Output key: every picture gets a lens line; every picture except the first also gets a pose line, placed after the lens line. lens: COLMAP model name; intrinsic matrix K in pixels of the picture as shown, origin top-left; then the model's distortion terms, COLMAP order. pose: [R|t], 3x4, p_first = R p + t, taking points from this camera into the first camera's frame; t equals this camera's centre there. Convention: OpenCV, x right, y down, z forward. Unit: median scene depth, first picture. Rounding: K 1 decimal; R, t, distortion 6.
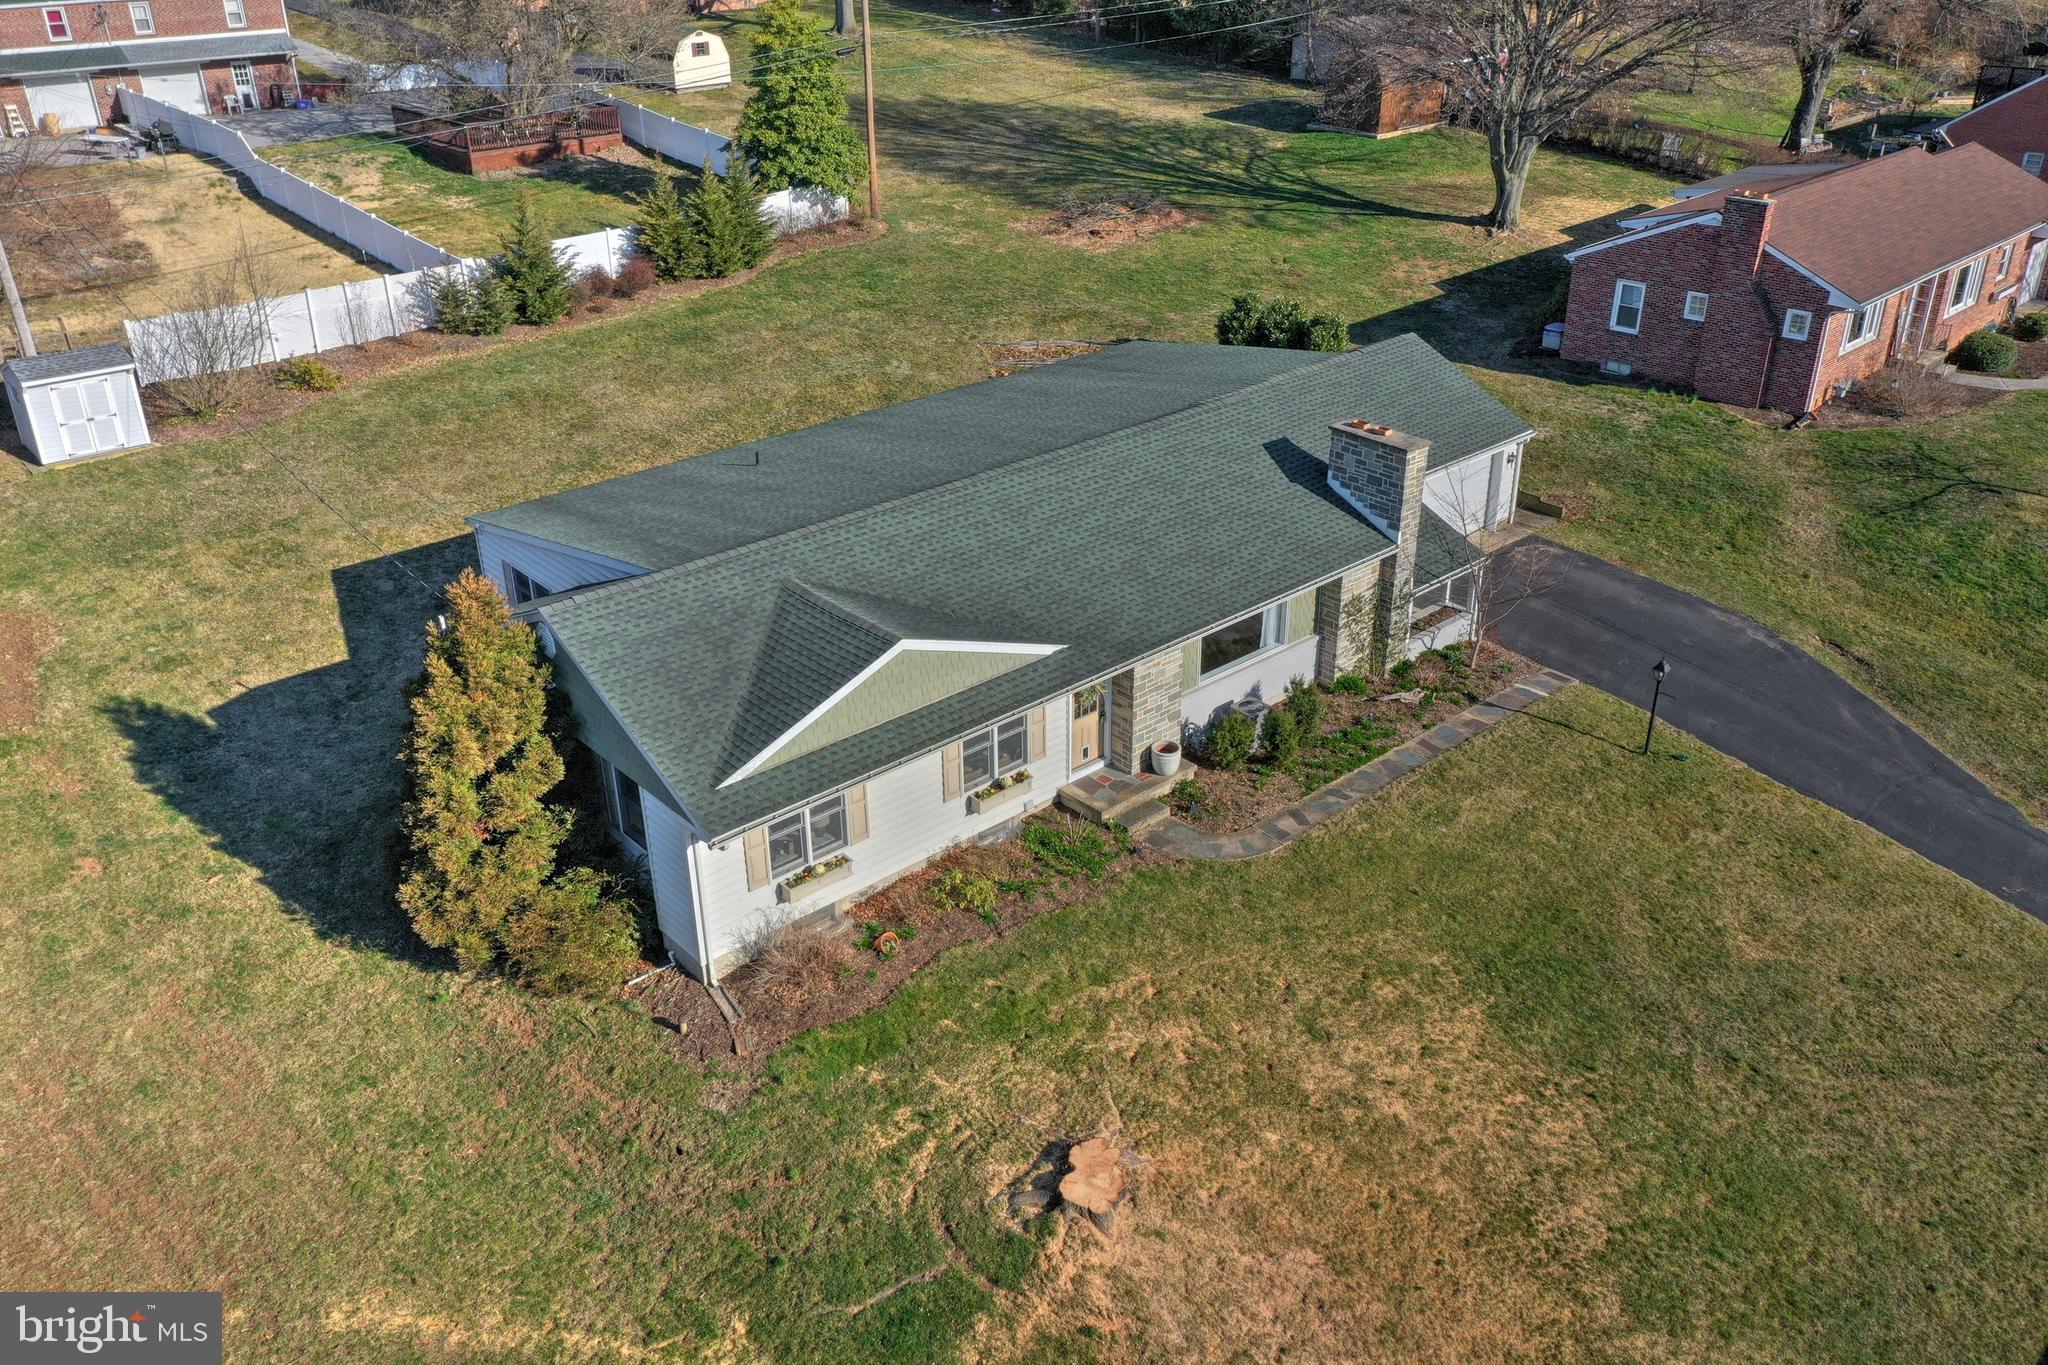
lens RADIAL K [[1622.3, 0, 1040.5], [0, 1622.3, 656.1], [0, 0, 1]] dist [-0.001944, 0.012344]
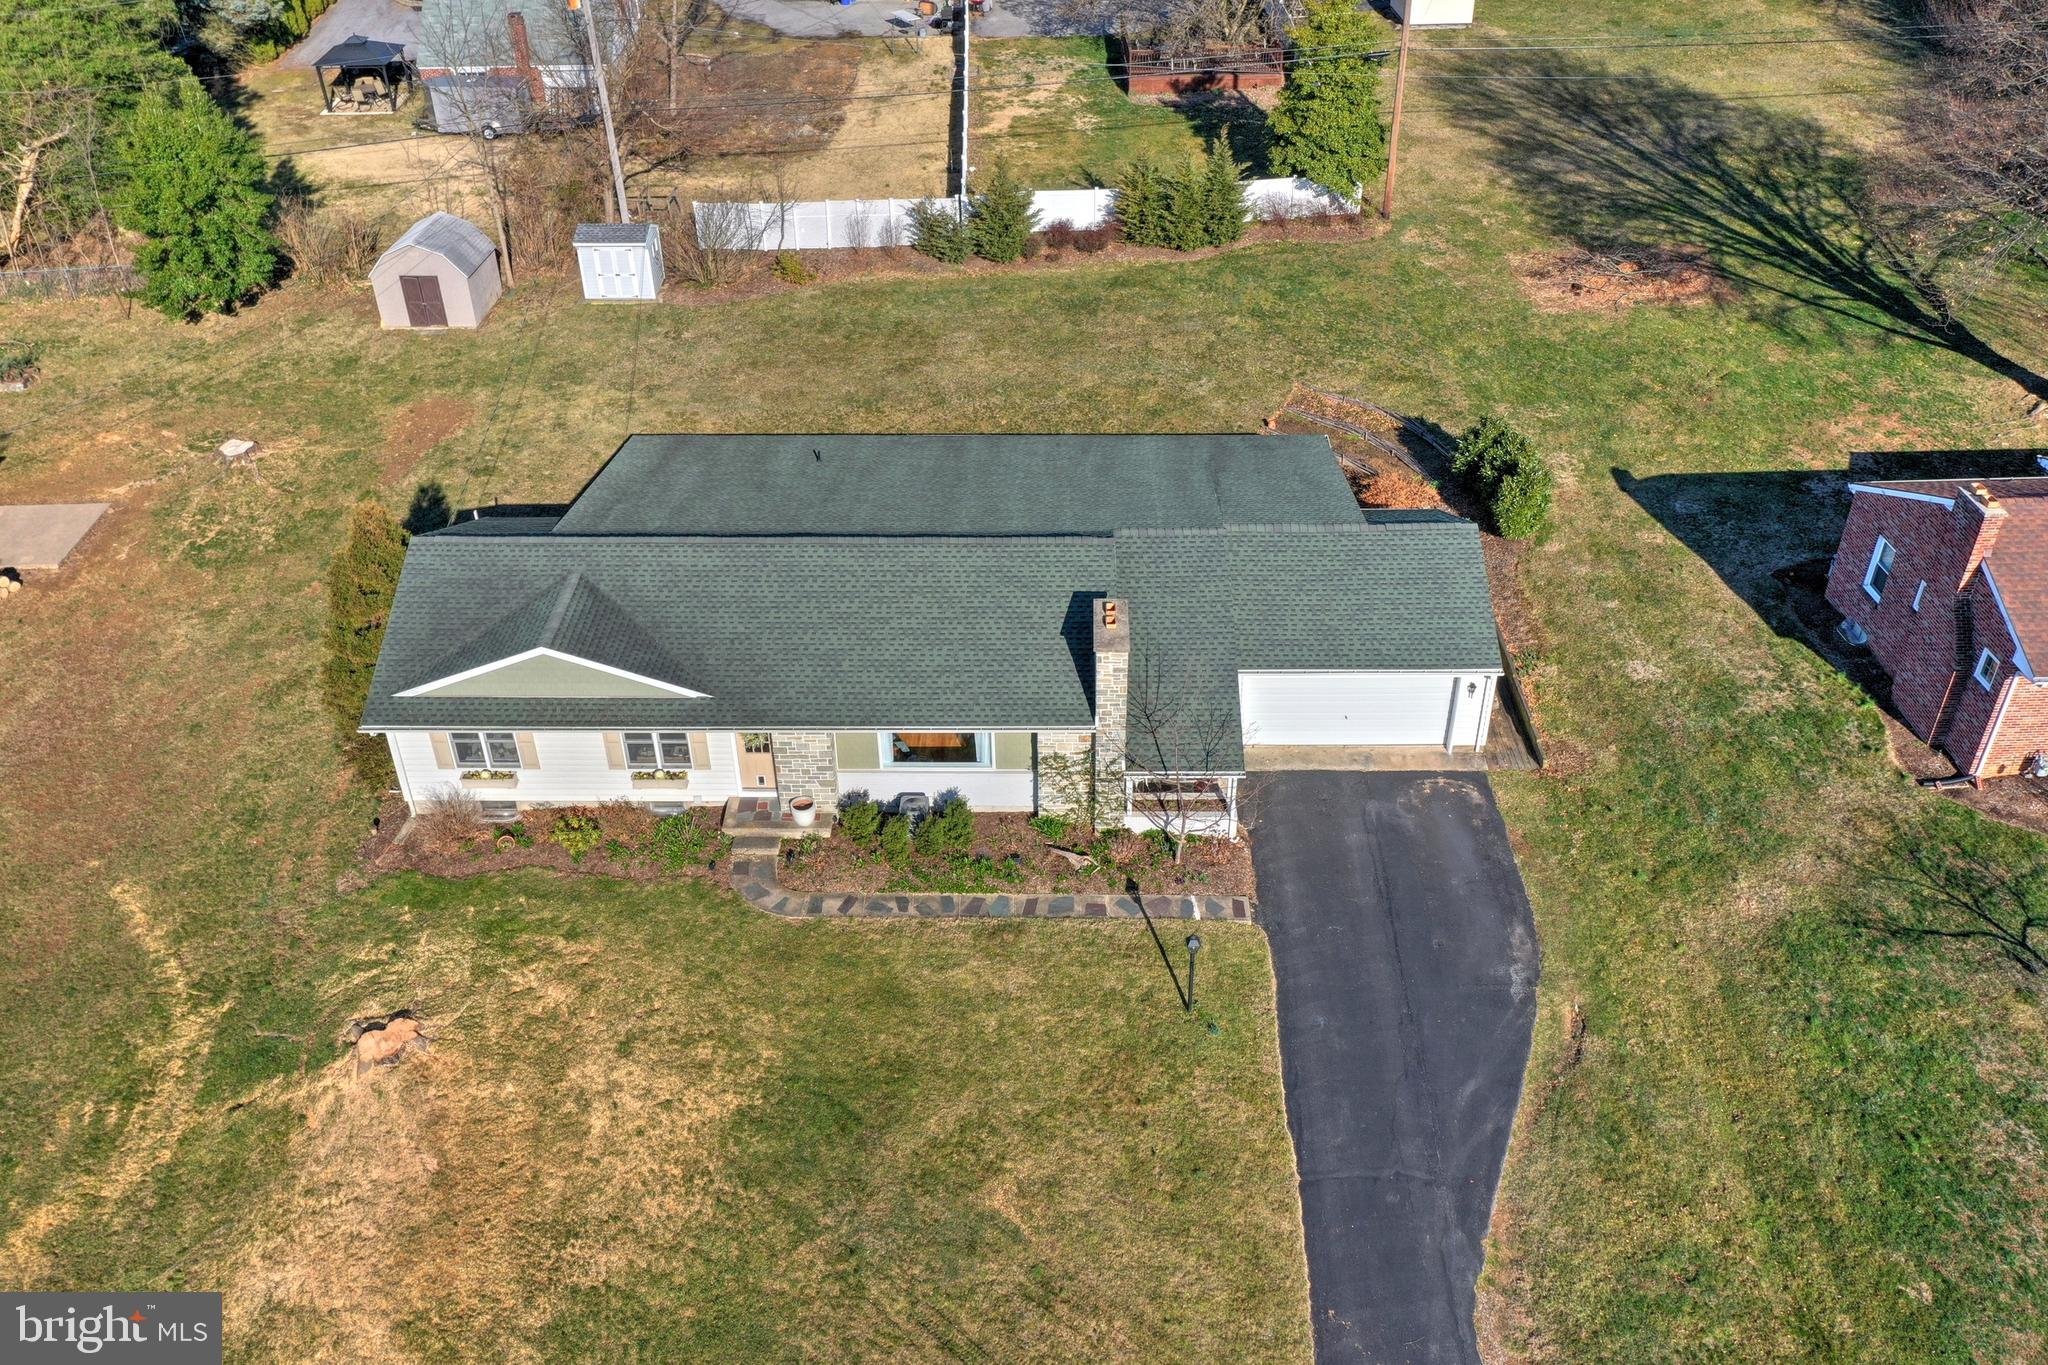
lens RADIAL K [[1634.0, 0, 1029.5], [0, 1634.0, 654.8], [0, 0, 1]] dist [-0.002996, 0.003302]
pose [[0.735645, 0.373845, -0.564860, 0.850687], [-0.299803, 0.927478, 0.223390, -0.371195], [0.607408, 0.005011, 0.794374, 0.127766]]
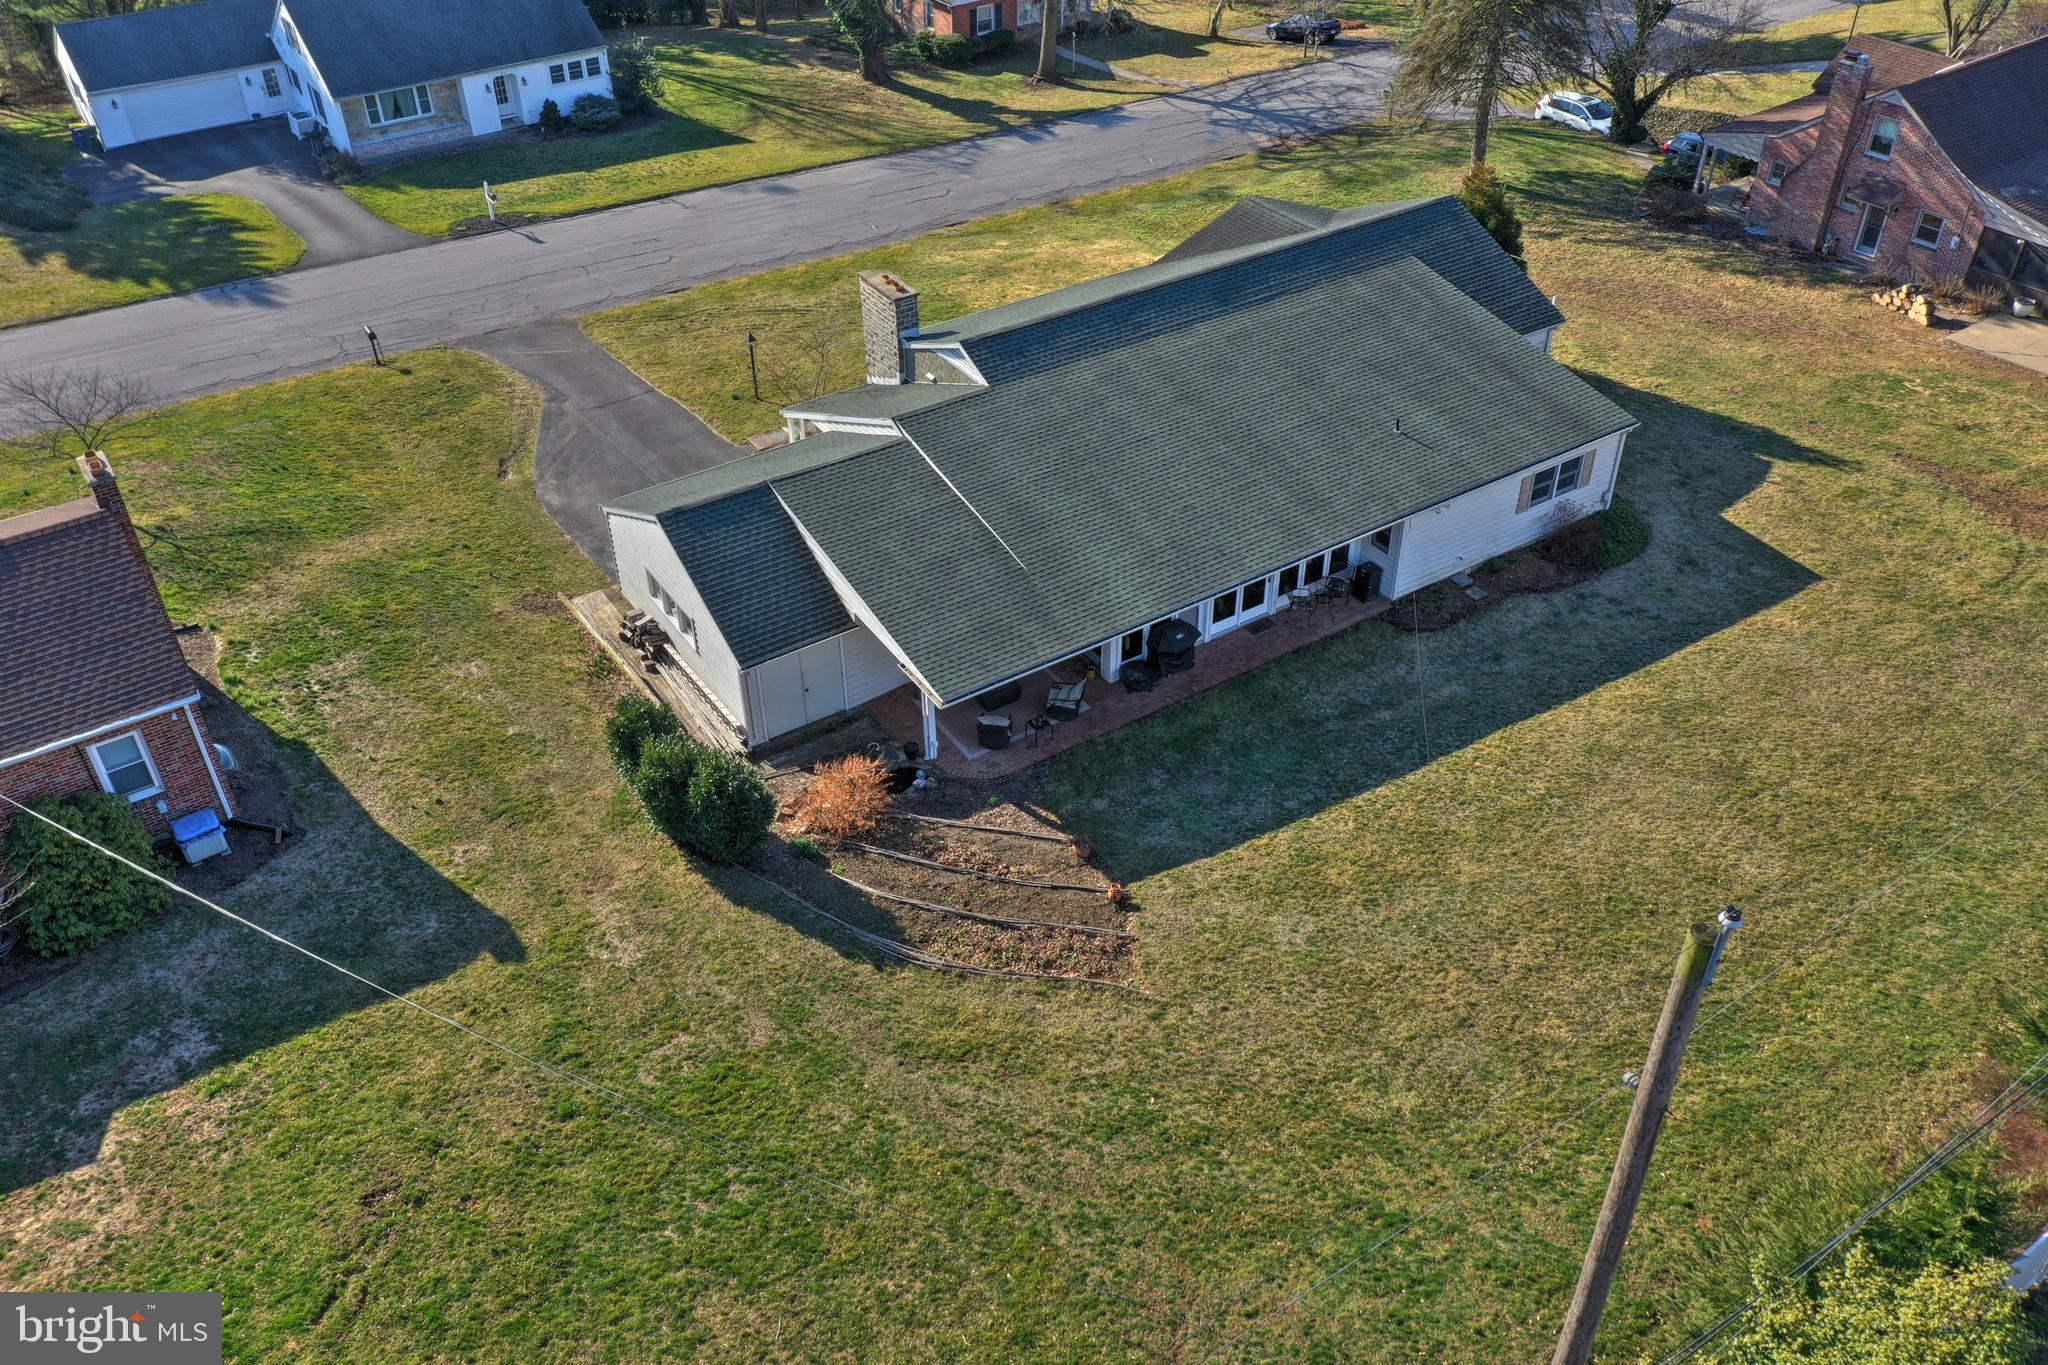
lens RADIAL K [[1637.4, 0, 1024.0], [0, 1637.4, 682.5], [0, 0, 1]] dist [0.004044, 0.013310]
pose [[-0.987721, -0.086162, 0.130324, -0.099170], [0.081606, 0.426795, 0.900659, -1.264154], [-0.133224, 0.900235, -0.414523, 1.966359]]
